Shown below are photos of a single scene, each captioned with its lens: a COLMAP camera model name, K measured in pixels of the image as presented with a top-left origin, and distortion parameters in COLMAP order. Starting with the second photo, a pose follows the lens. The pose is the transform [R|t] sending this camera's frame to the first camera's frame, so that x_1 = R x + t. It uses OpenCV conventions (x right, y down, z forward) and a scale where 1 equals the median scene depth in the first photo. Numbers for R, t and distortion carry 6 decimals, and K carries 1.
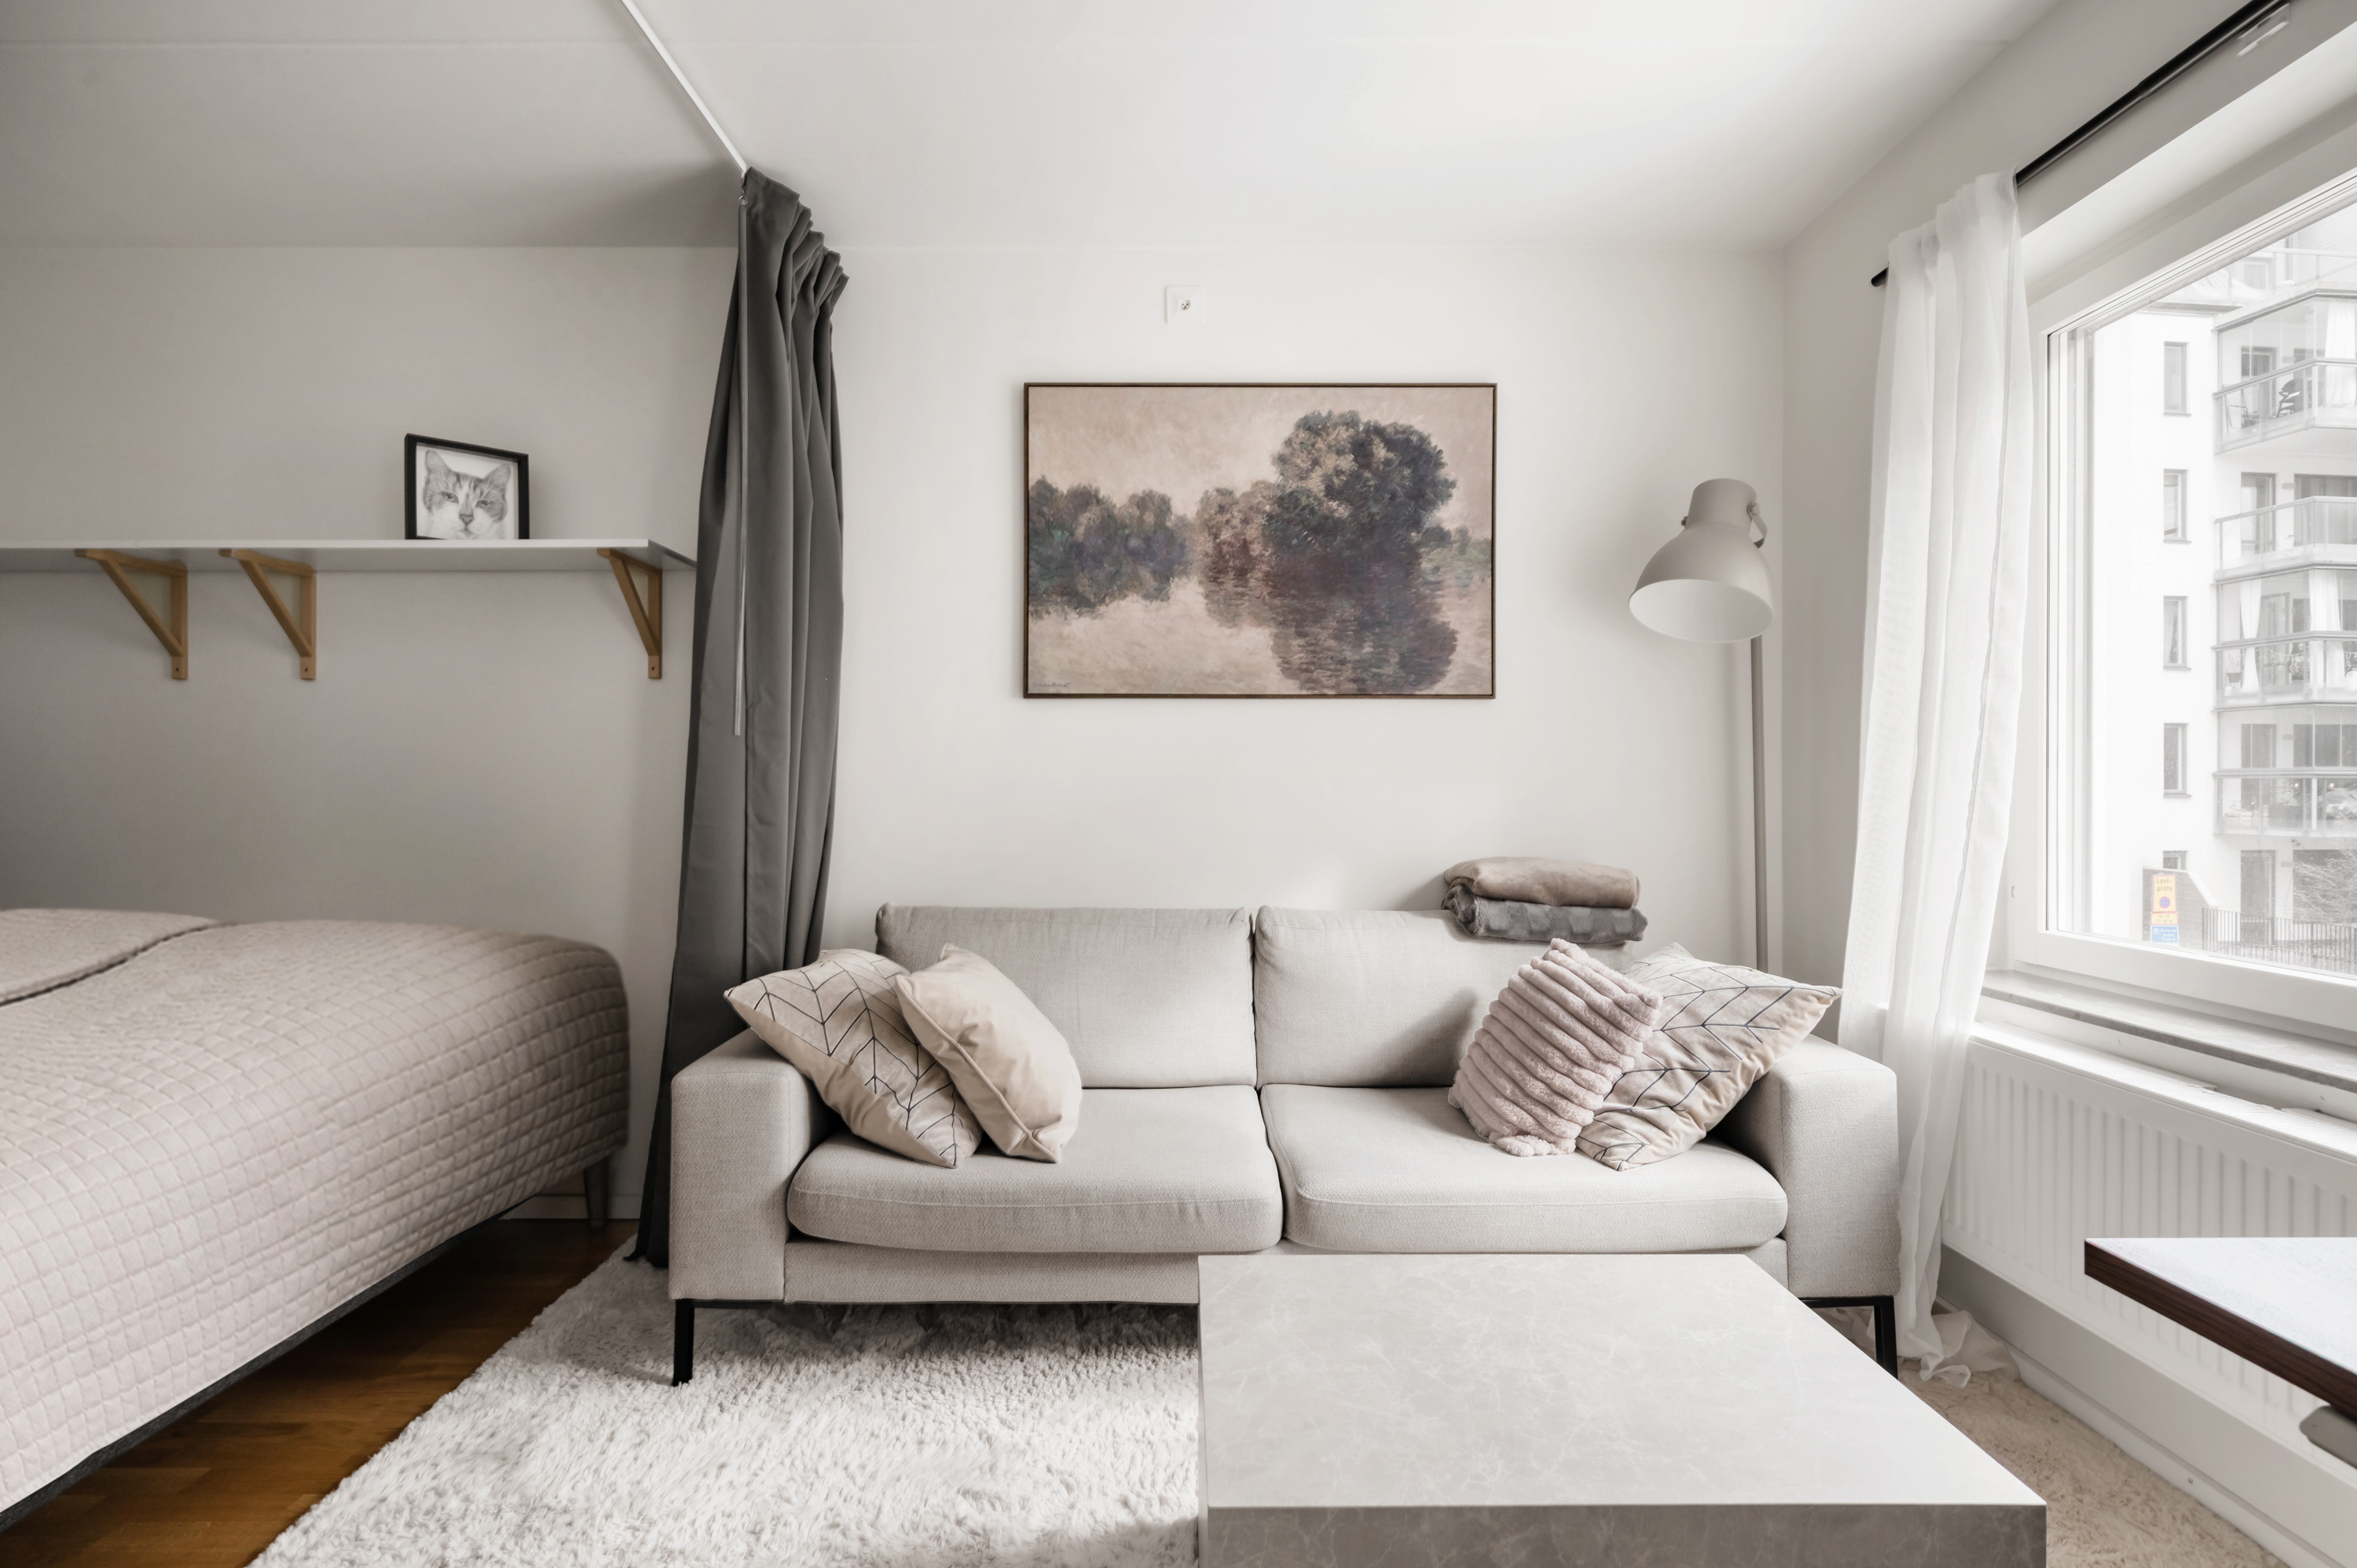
lens RADIAL K [[1229.9, 0, 1178.5], [0, 1229.9, 784.0], [0, 0, 1]] dist [-0.000334, -0.000074]
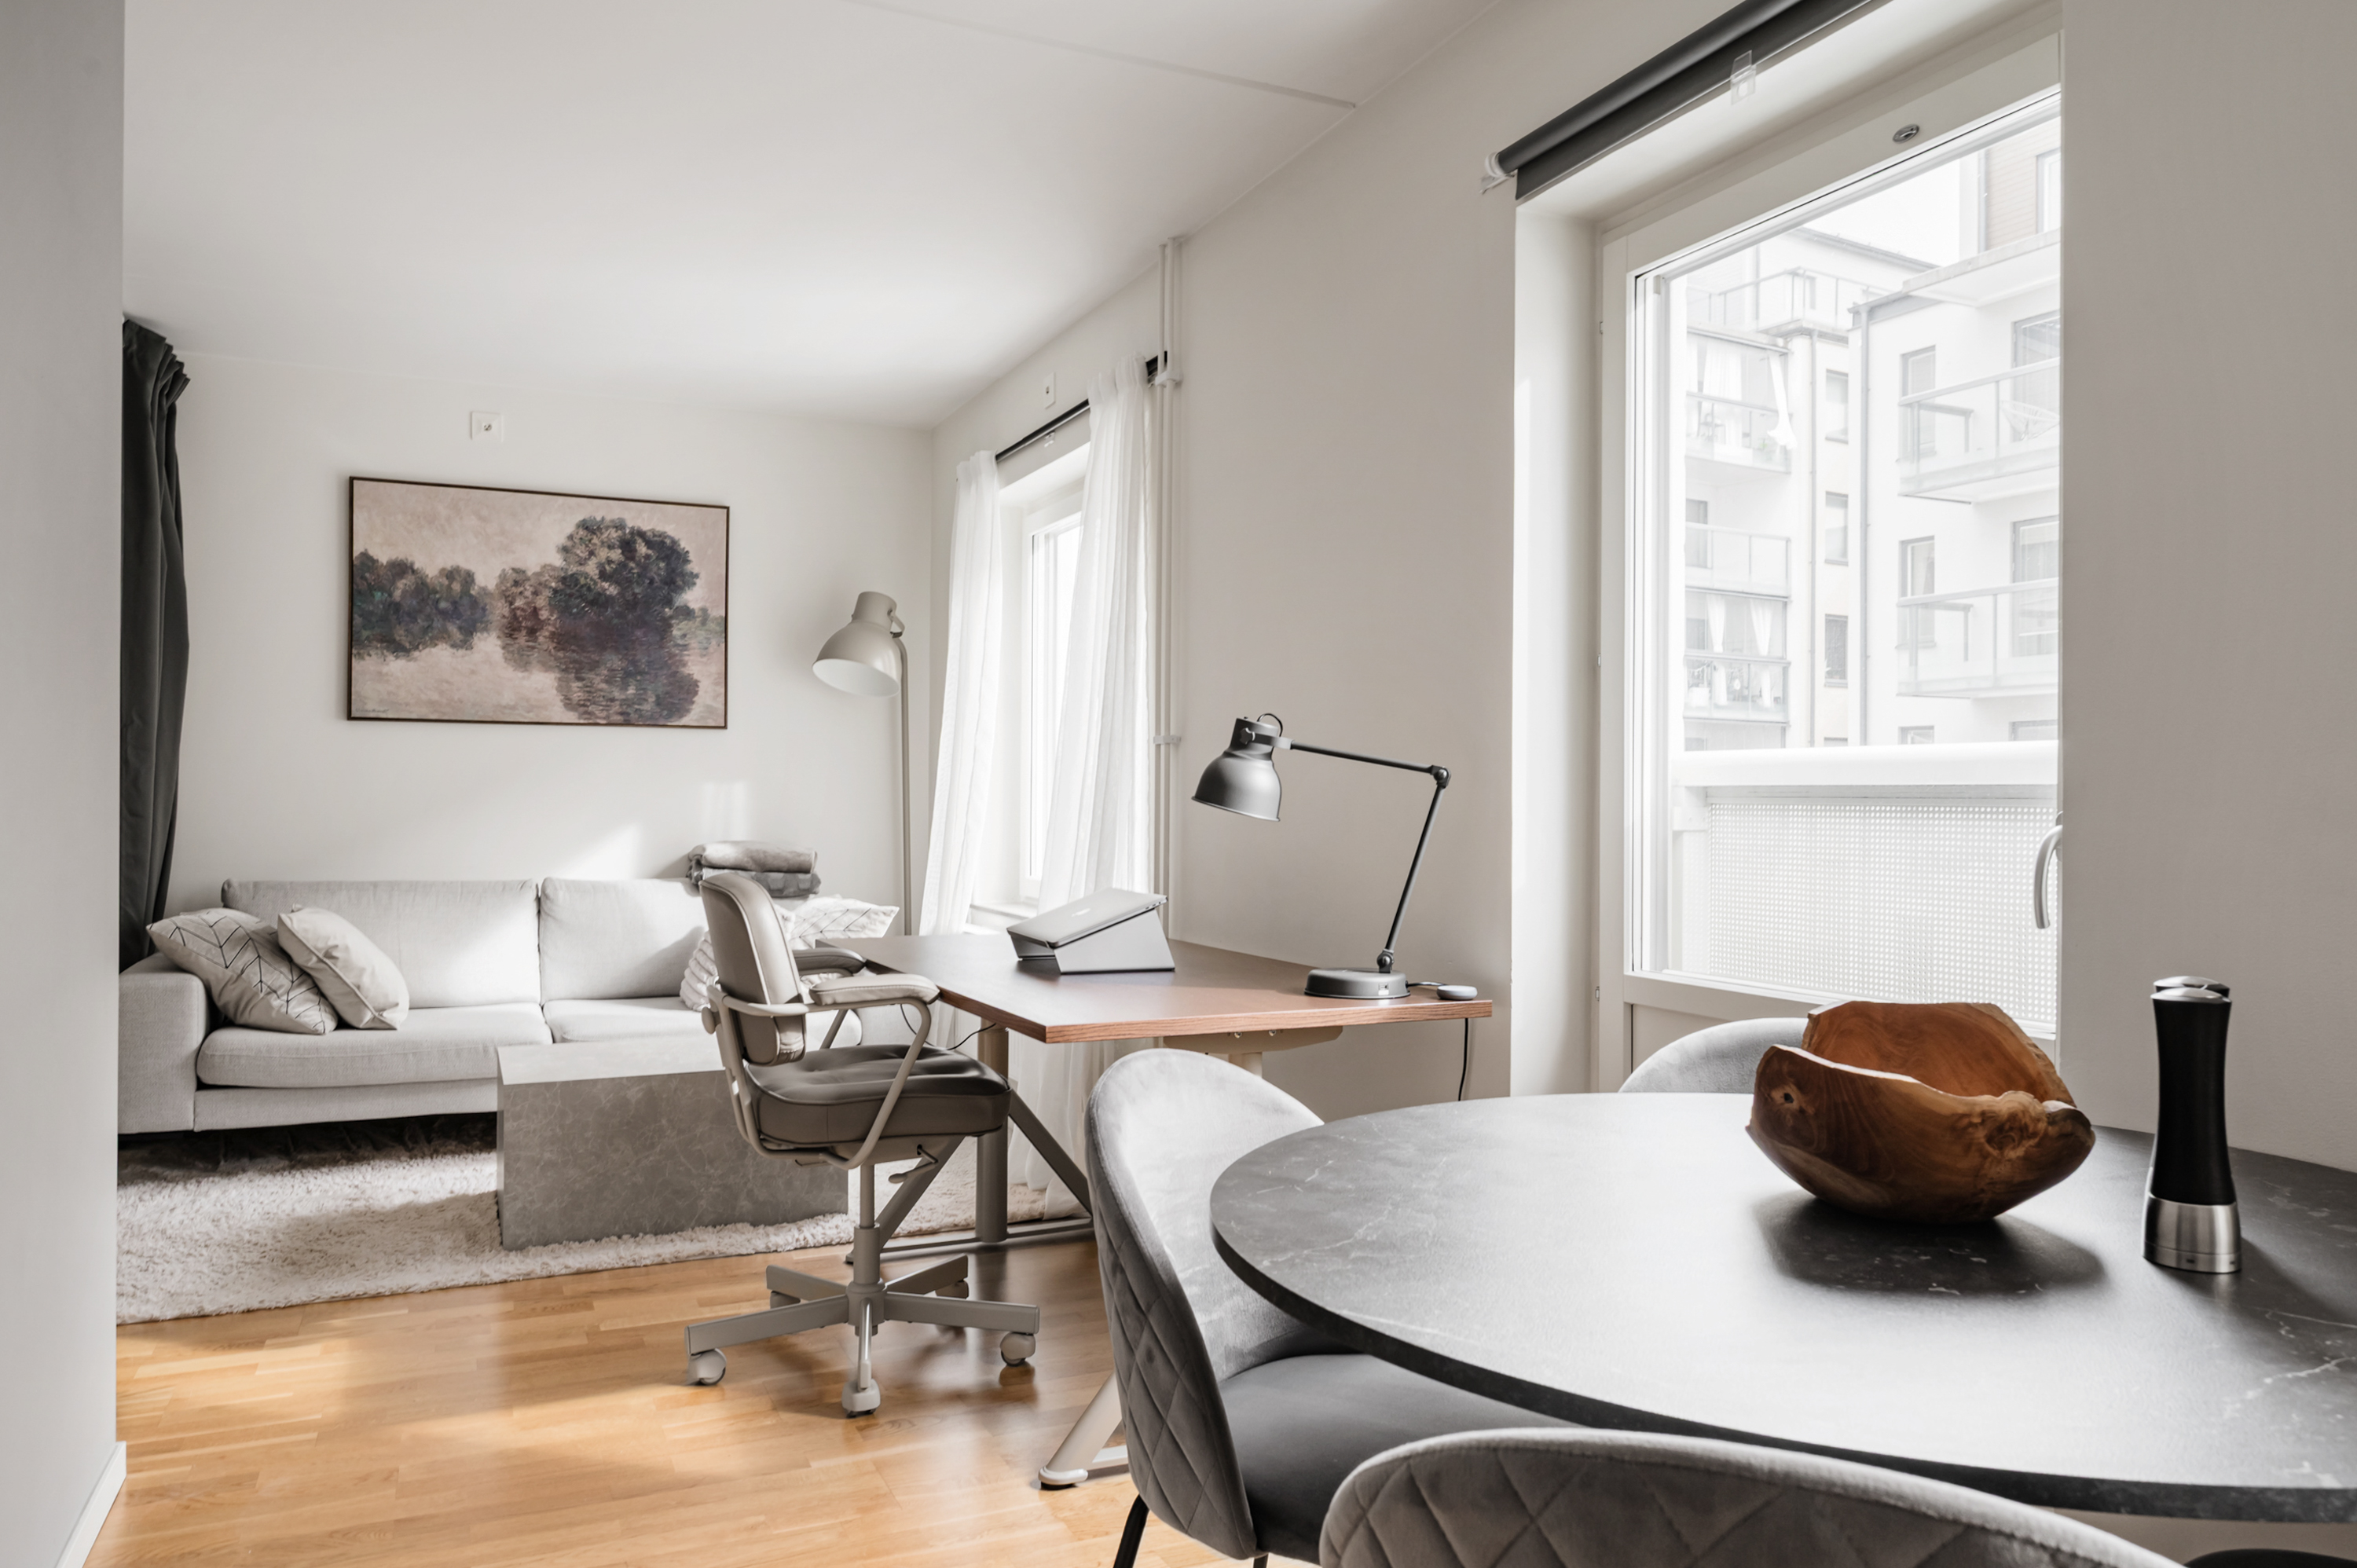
lens RADIAL K [[1581.9, 0, 1217.3], [0, 1581.9, 795.1], [0, 0, 1]] dist [0.001632, -0.000422]
pose [[0.900292, 0.006132, 0.435244, -0.026511], [-0.008463, 0.999958, 0.003419, -0.004813], [-0.435204, -0.006762, 0.900306, -0.890730]]
